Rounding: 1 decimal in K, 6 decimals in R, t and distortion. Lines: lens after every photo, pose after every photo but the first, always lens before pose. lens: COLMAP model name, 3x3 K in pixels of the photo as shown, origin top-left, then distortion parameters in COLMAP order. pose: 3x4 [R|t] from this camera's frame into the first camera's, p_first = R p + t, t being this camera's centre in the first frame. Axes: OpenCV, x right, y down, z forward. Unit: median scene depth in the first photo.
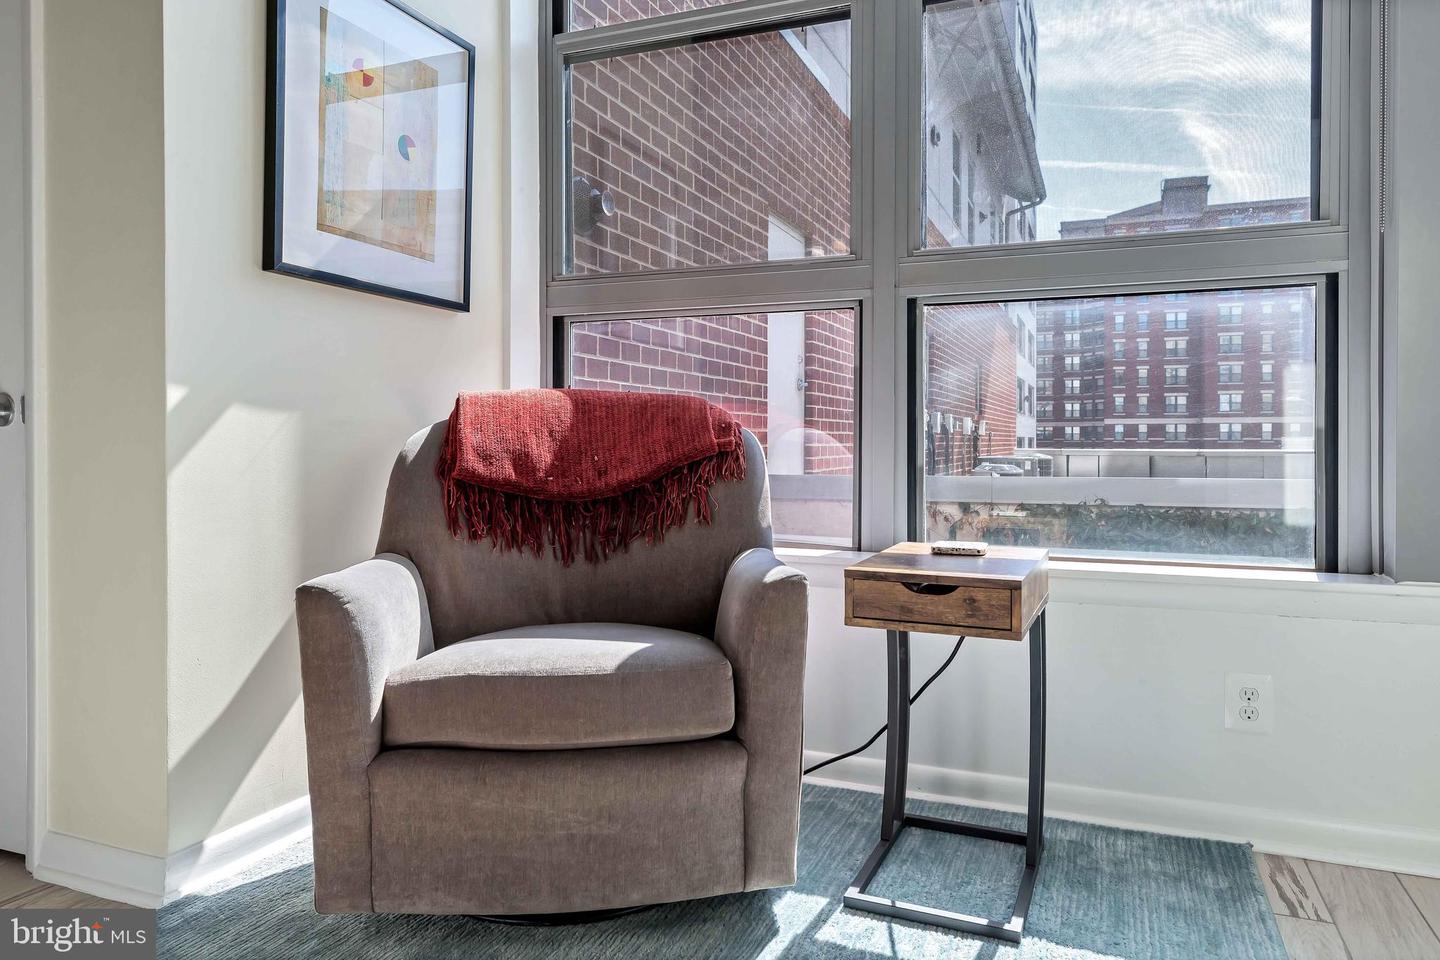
lens RADIAL K [[907.9, 0, 753.0], [0, 907.9, 444.8], [0, 0, 1]] dist [0.021934, 0.001113]
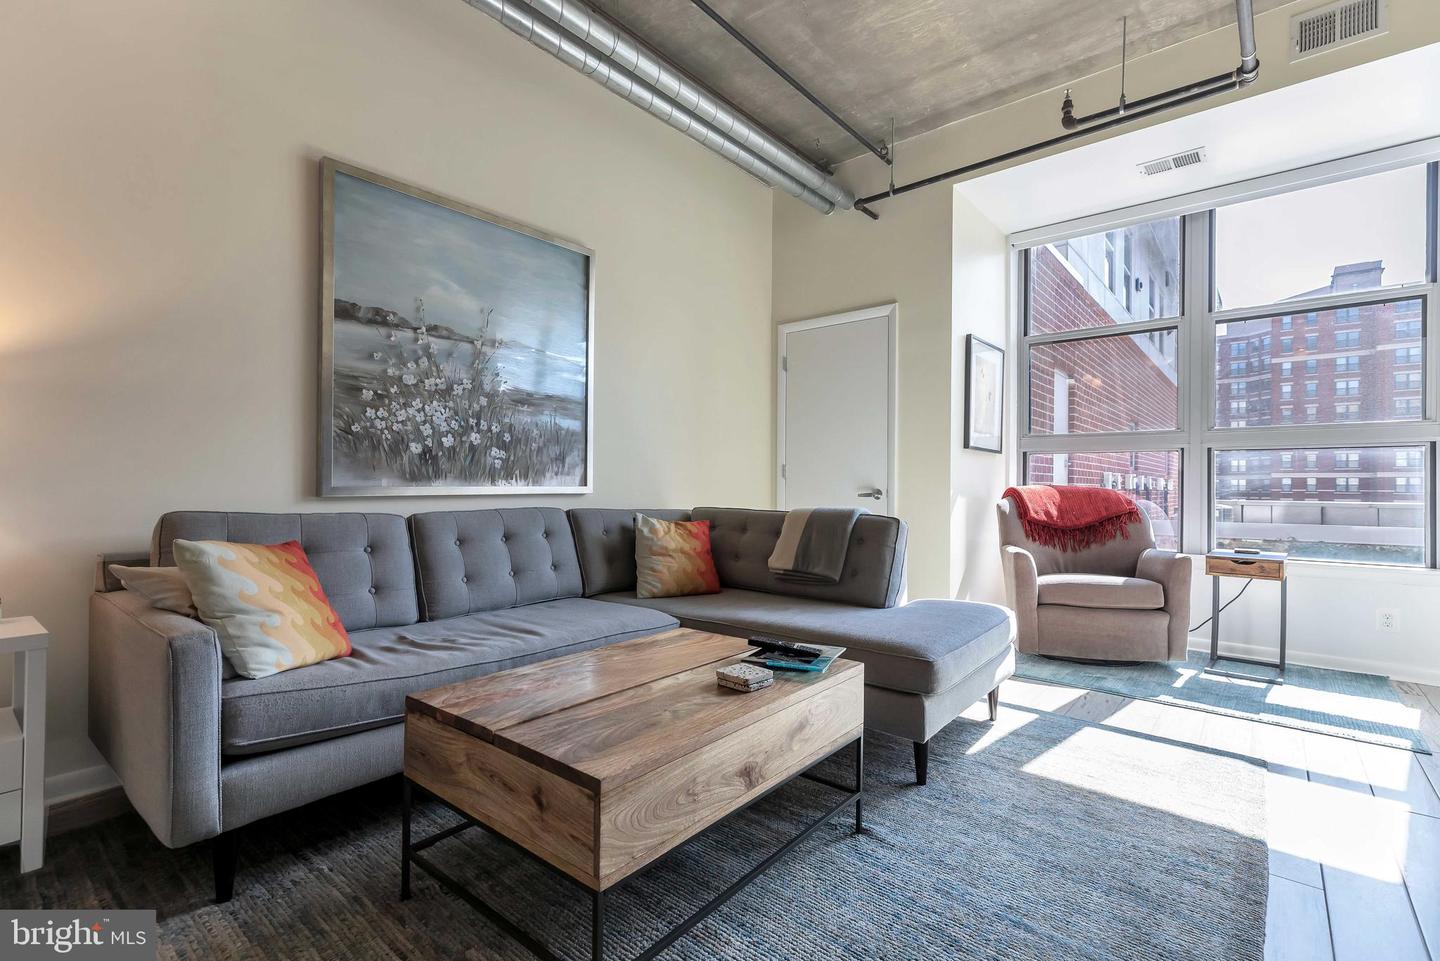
lens RADIAL K [[664.6, 0, 717.9], [0, 664.6, 480.0], [0, 0, 1]] dist [0.018621, -0.001834]
pose [[0.950348, 0.005296, -0.311145, -0.567684], [-0.009435, 0.999886, -0.011800, -0.050042], [0.311047, 0.014150, 0.950289, -1.209754]]
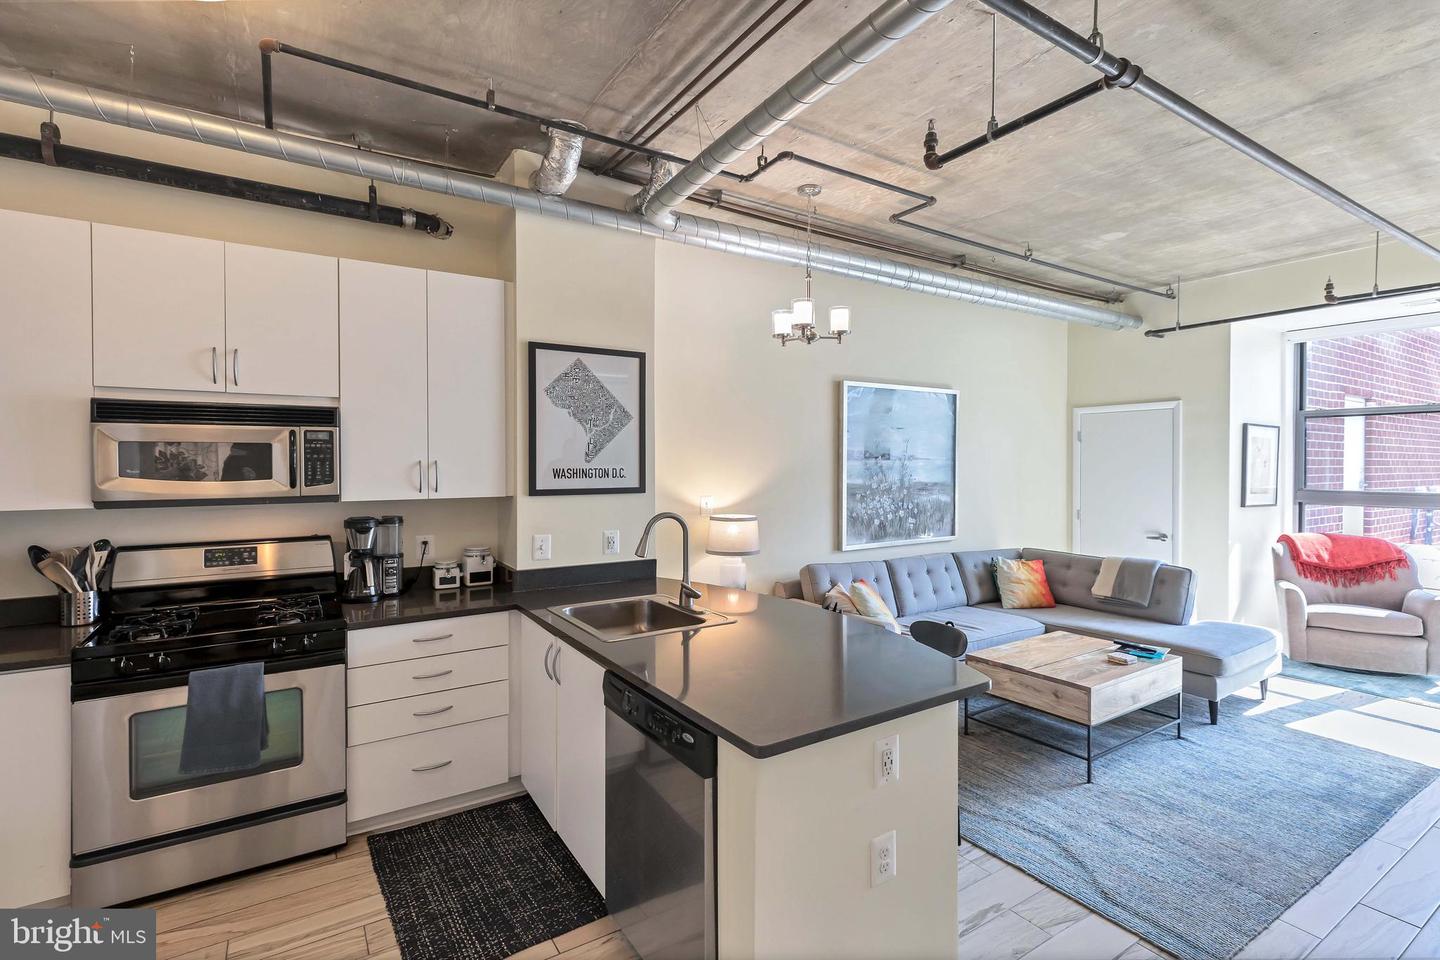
lens RADIAL K [[664.6, 0, 689.9], [0, 664.6, 476.9], [0, 0, 1]] dist [0.018621, -0.001834]
pose [[0.798271, 0.005599, -0.602273, -0.631136], [0.005964, 0.999834, 0.017199, -0.359053], [0.602270, -0.017321, 0.798105, -2.611599]]
